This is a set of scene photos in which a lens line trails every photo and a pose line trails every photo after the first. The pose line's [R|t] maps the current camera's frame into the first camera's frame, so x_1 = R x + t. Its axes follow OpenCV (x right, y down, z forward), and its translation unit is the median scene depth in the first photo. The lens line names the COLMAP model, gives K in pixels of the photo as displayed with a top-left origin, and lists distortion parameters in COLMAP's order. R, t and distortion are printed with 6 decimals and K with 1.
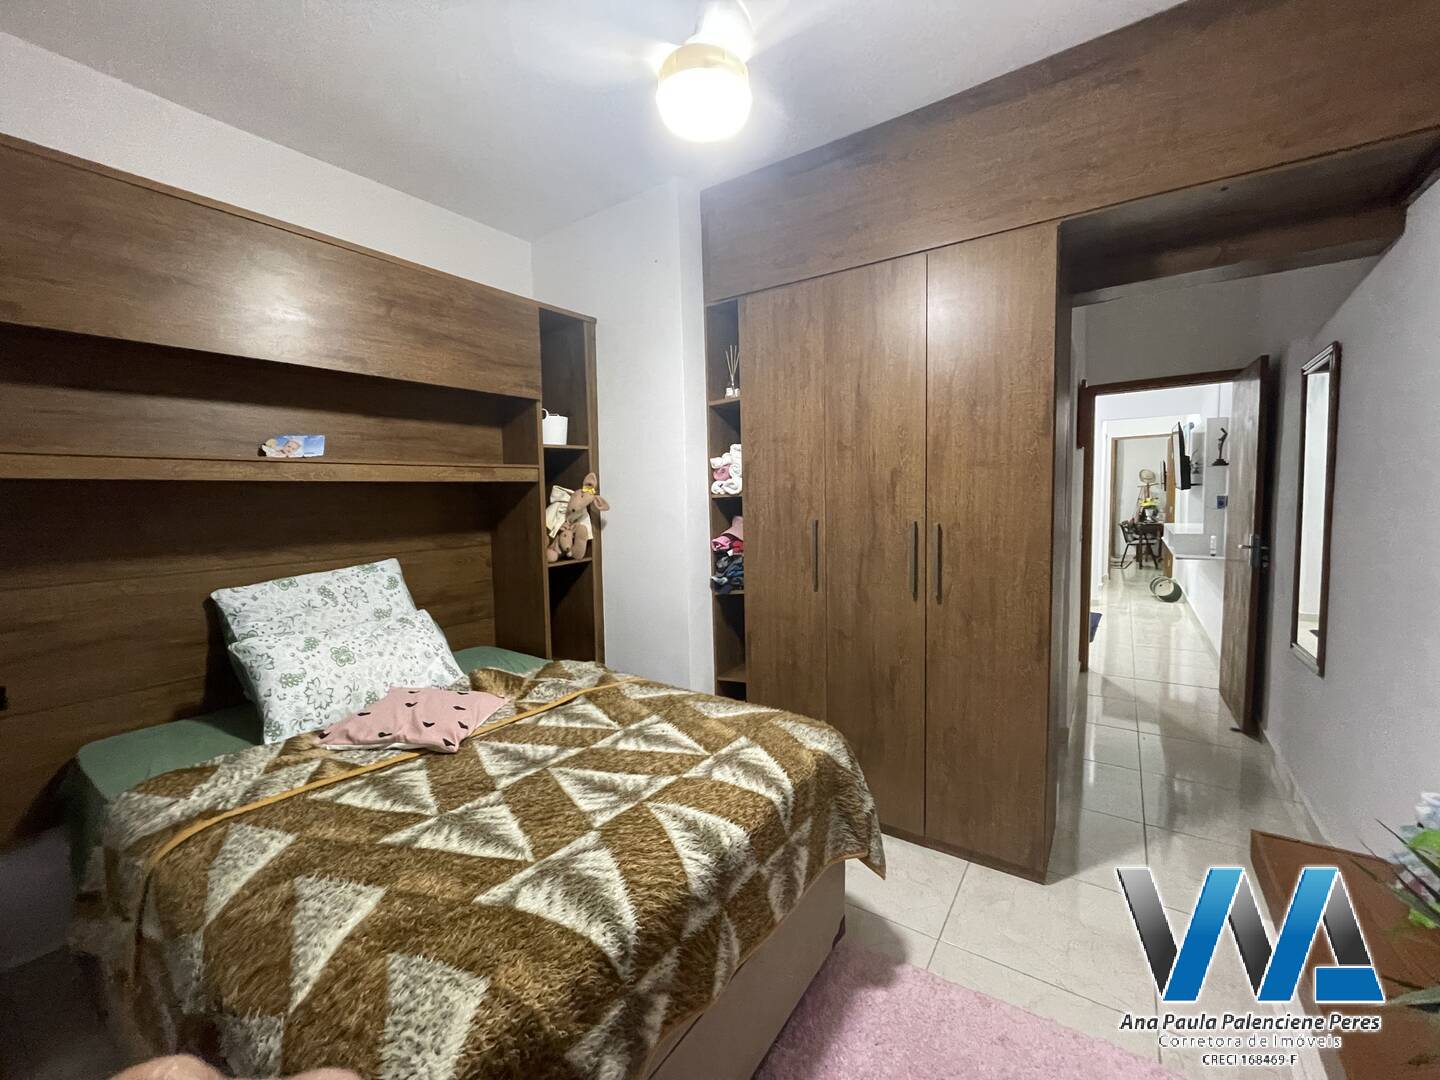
lens RADIAL K [[582.3, 0, 720.1], [0, 582.3, 537.2], [0, 0, 1]] dist [-0.002130, -0.000359]
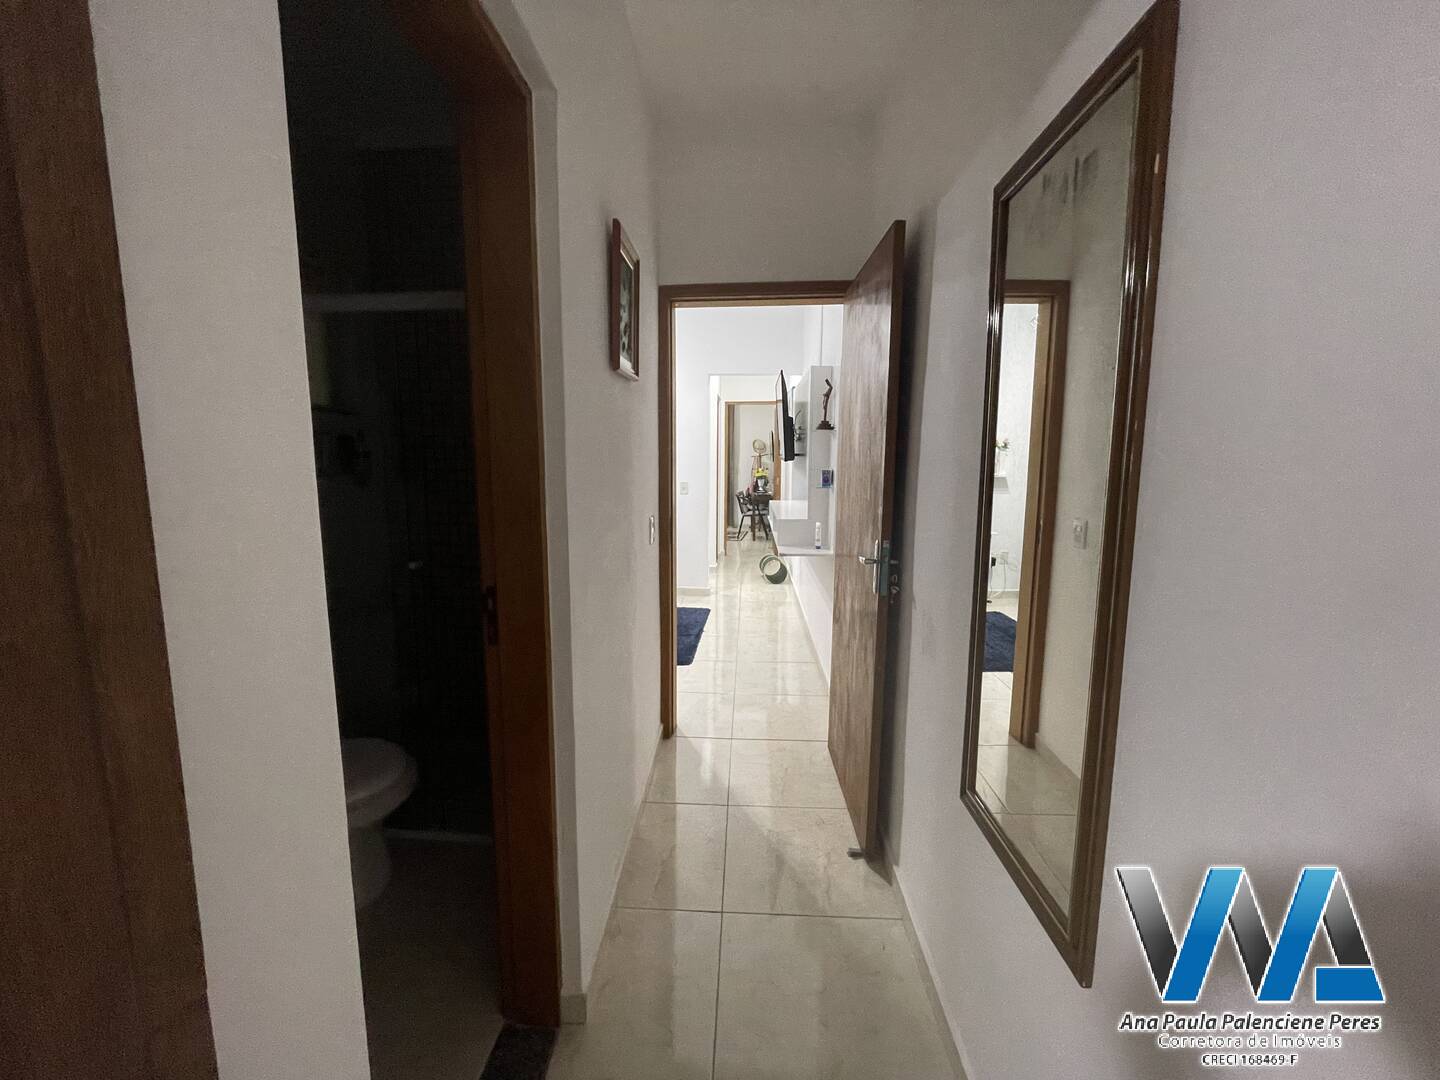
lens RADIAL K [[582.3, 0, 720.1], [0, 582.3, 537.2], [0, 0, 1]] dist [-0.002130, -0.000359]
pose [[0.849059, -0.045353, 0.526347, 0.289075], [0.013157, 0.997815, 0.064753, -0.029680], [-0.528134, -0.048054, 0.847801, 0.360612]]
